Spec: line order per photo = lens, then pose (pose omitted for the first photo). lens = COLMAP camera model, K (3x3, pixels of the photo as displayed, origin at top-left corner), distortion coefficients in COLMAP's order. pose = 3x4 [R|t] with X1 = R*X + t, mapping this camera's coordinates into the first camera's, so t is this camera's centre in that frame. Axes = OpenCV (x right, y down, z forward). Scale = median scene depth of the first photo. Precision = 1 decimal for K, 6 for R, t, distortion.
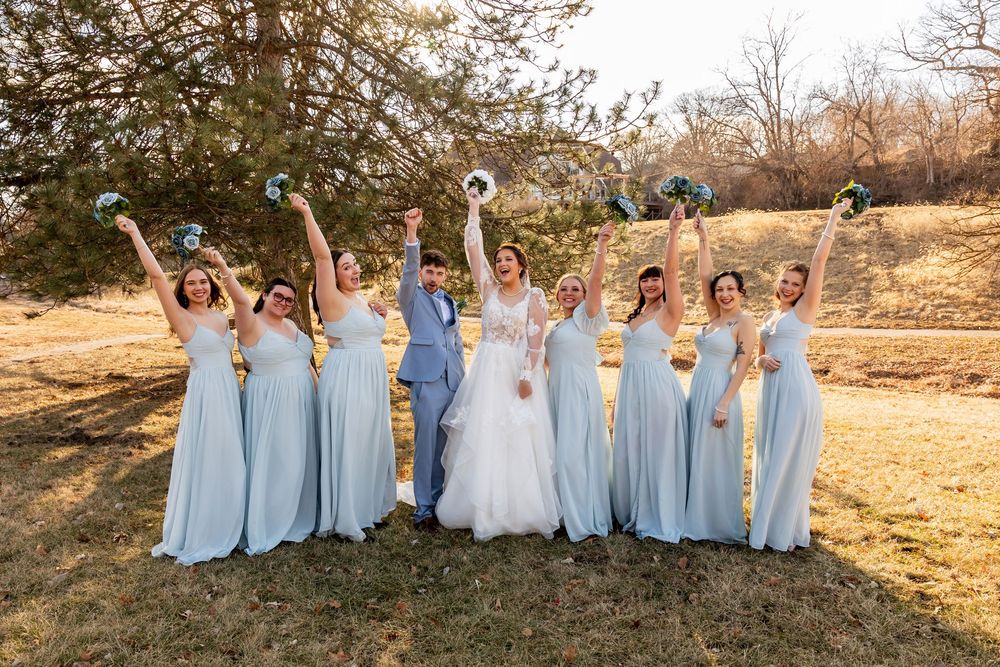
lens RADIAL K [[593.9, 0, 472.3], [0, 593.9, 332.2], [0, 0, 1]] dist [-0.004494, -0.001394]
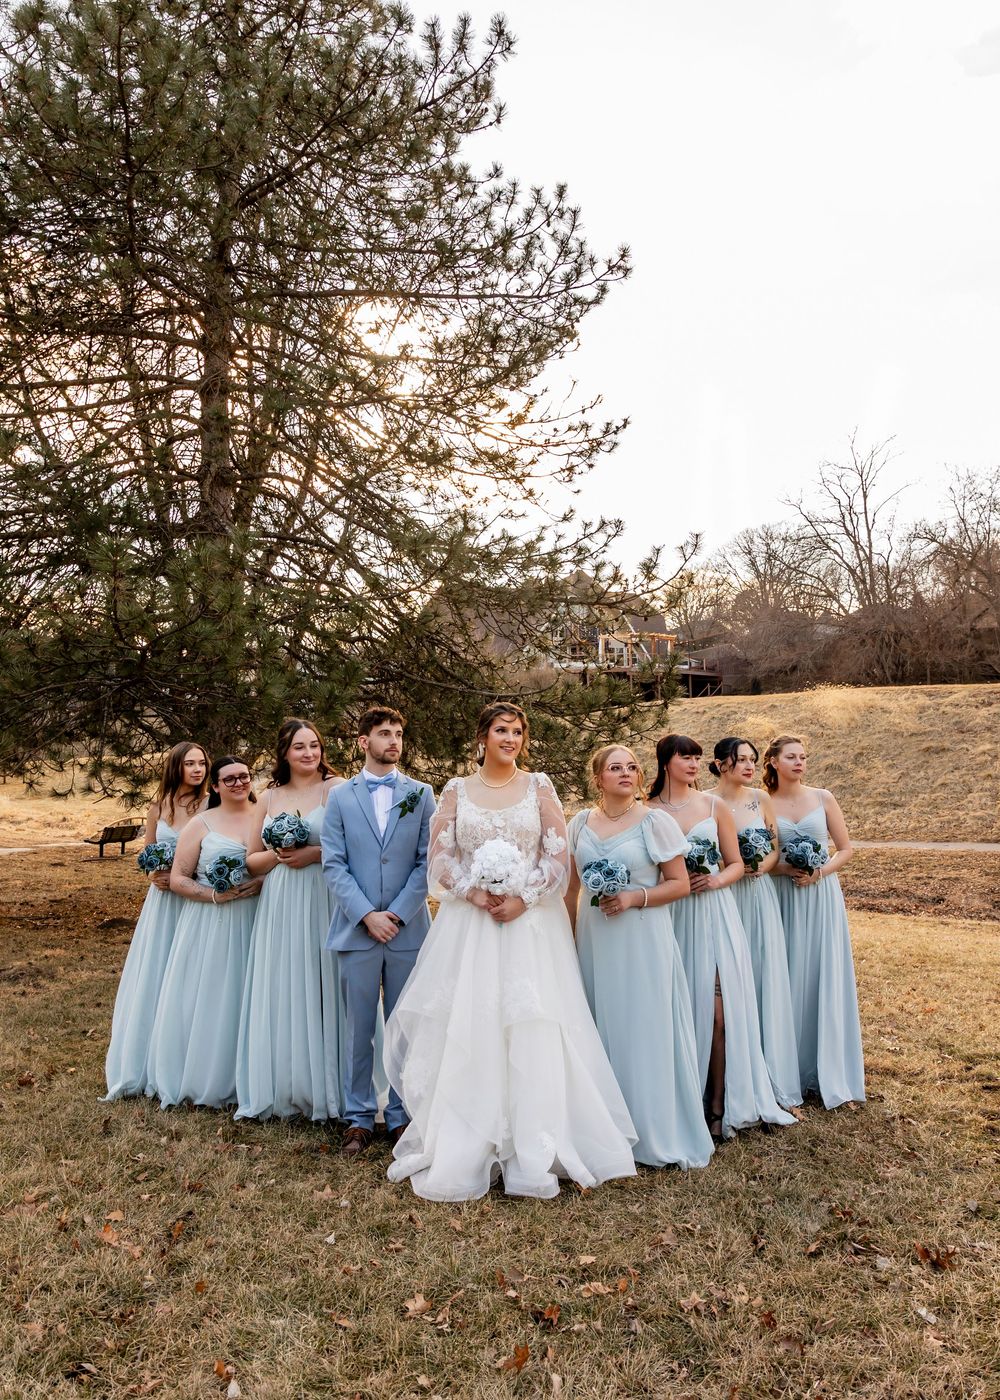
lens RADIAL K [[1066.9, 0, 500.0], [0, 1066.9, 700.0], [0, 0, 1]] dist [0.002154, -0.000825]
pose [[0.998502, 0.010949, 0.053608, -0.028176], [-0.001708, 0.985533, -0.169472, 0.044293], [-0.054688, 0.169127, 0.984076, -0.312790]]
